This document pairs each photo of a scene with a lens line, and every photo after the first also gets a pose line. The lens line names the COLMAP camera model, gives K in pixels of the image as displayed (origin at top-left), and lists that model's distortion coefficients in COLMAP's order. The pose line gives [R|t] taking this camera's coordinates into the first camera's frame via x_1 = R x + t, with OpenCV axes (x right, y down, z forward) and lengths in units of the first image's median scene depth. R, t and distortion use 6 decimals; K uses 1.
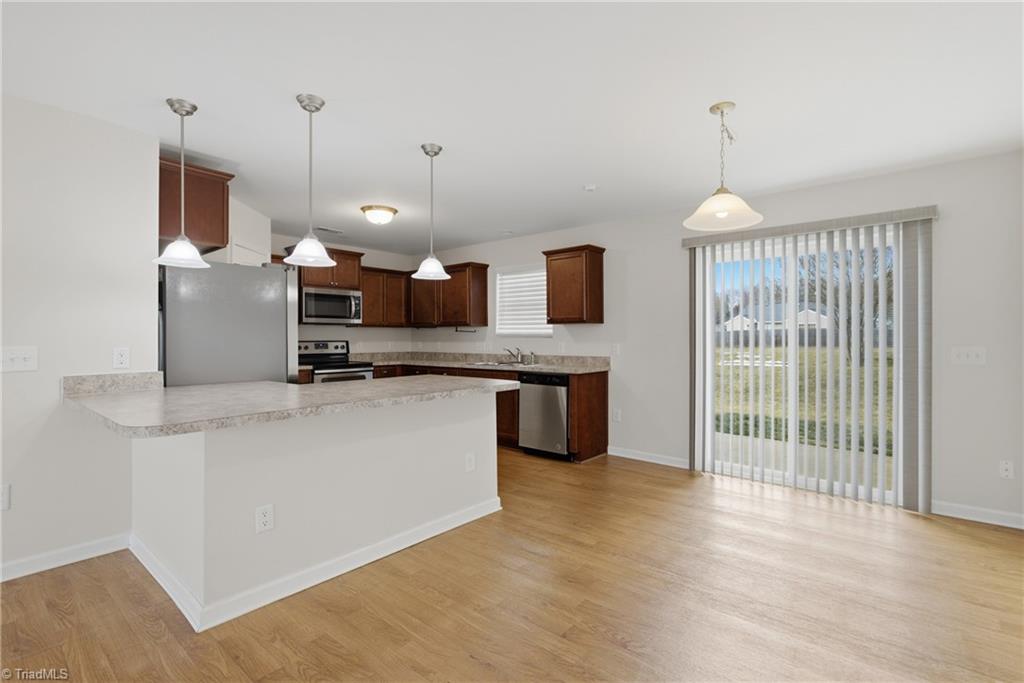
lens RADIAL K [[467.9, 0, 509.9], [0, 467.9, 337.5], [0, 0, 1]] dist [-0.001887, 0.000033]
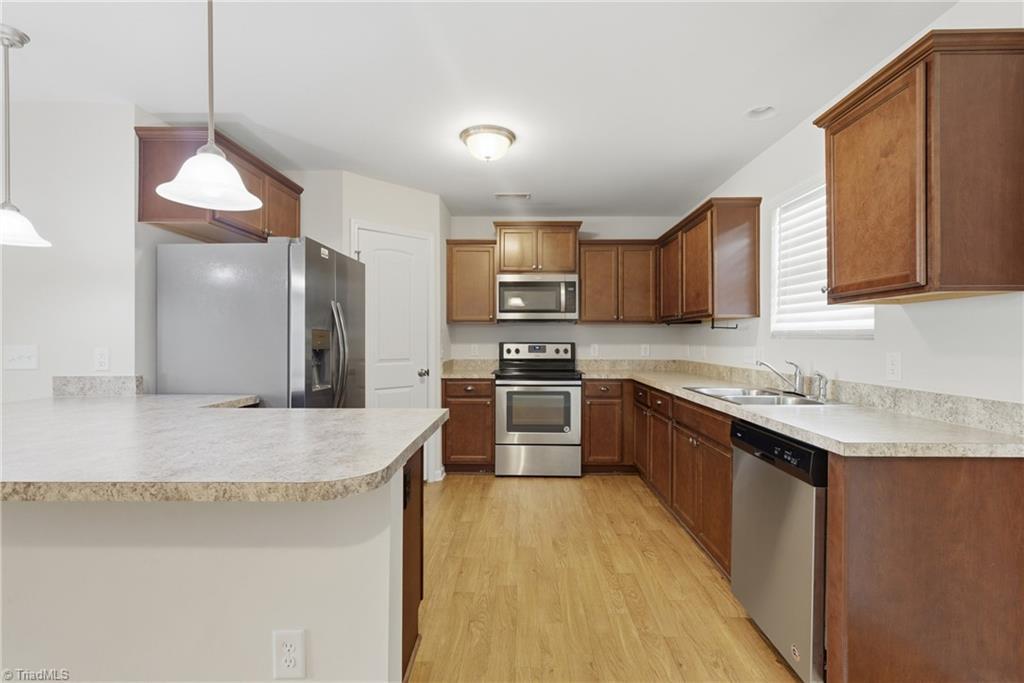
lens RADIAL K [[467.9, 0, 521.2], [0, 467.9, 338.4], [0, 0, 1]] dist [-0.001887, 0.000033]
pose [[0.647300, 0.001967, -0.762232, 0.178218], [-0.002932, 0.999996, 0.000091, 0.000458], [0.762229, 0.002176, 0.647303, 0.470766]]
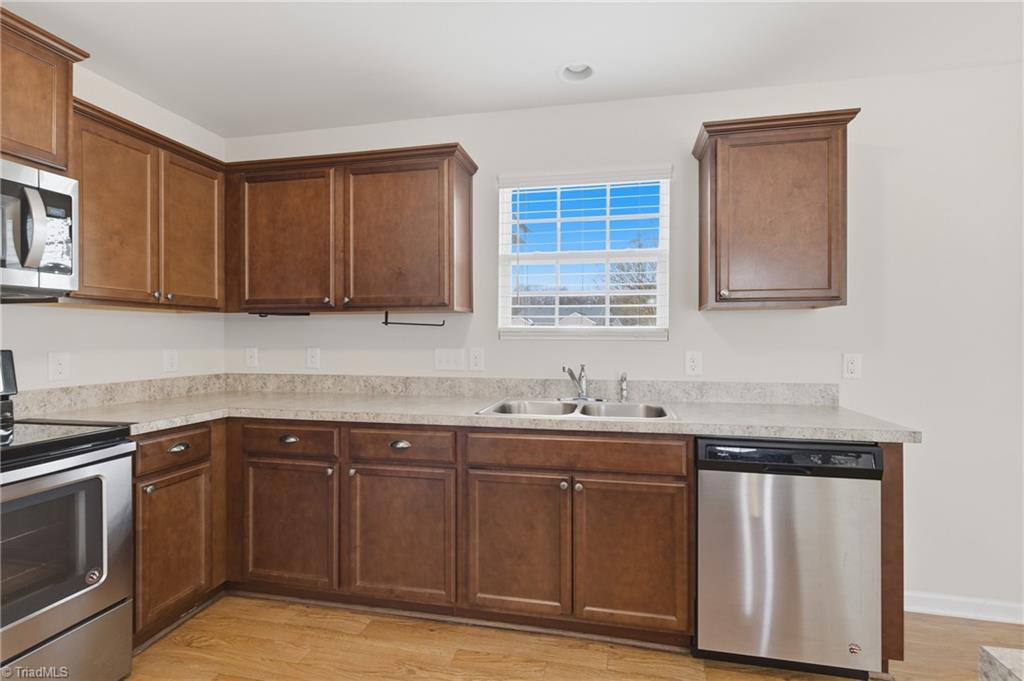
lens RADIAL K [[467.9, 0, 517.4], [0, 467.9, 338.8], [0, 0, 1]] dist [-0.001887, 0.000033]
pose [[0.873725, 0.001380, 0.486418, -0.221229], [-0.002633, 0.999995, 0.001893, -0.001174], [-0.486413, -0.002934, 0.873724, 0.619773]]
